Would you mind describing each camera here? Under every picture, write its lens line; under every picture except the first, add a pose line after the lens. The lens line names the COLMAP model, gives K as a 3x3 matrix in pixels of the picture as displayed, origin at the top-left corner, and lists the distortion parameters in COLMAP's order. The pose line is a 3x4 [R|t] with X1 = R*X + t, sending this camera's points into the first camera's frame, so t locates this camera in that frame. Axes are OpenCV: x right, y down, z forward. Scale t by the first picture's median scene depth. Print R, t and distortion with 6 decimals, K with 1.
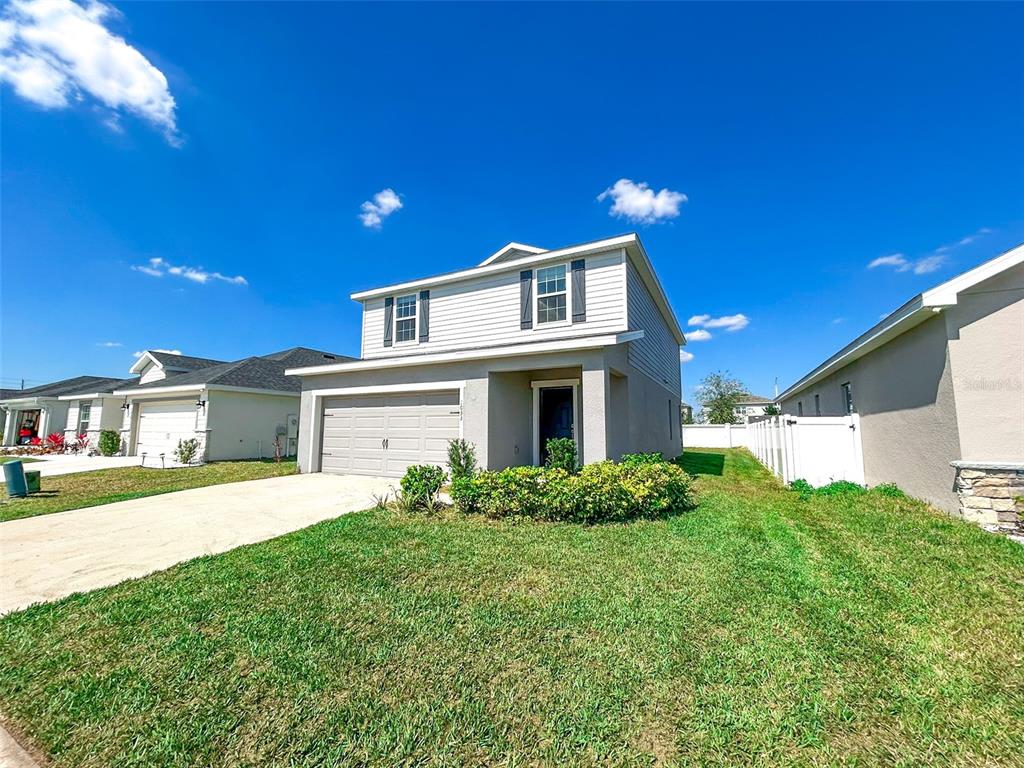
lens RADIAL K [[409.9, 0, 529.5], [0, 409.9, 386.2], [0, 0, 1]] dist [0.000405, 0.001436]
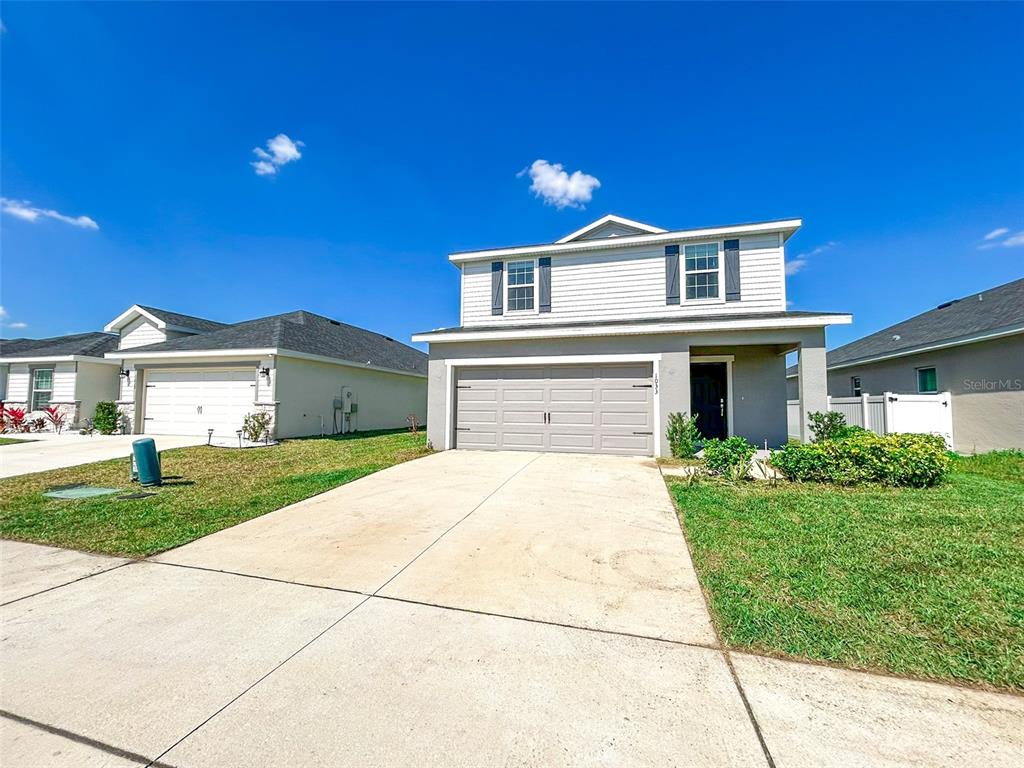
lens RADIAL K [[409.9, 0, 512.7], [0, 409.9, 385.1], [0, 0, 1]] dist [0.000405, 0.001436]
pose [[0.977927, 0.016504, 0.208294, -0.535768], [-0.027081, 0.998479, 0.048030, 0.018071], [-0.207184, -0.052611, 0.976886, 0.078223]]
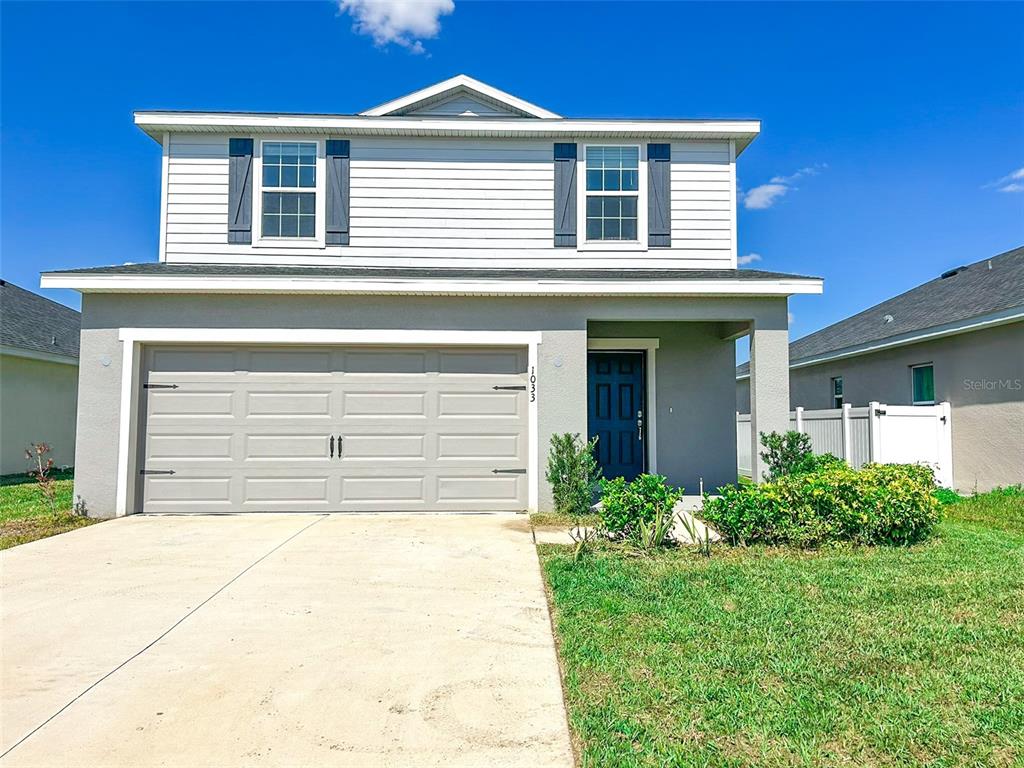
lens RADIAL K [[764.7, 0, 523.0], [0, 764.7, 383.6], [0, 0, 1]] dist [0.055222, -0.055181]
pose [[0.872854, 0.029126, 0.487111, -0.519529], [-0.052155, 0.998068, 0.033779, 0.017429], [-0.485186, -0.054890, 0.872687, 0.067031]]
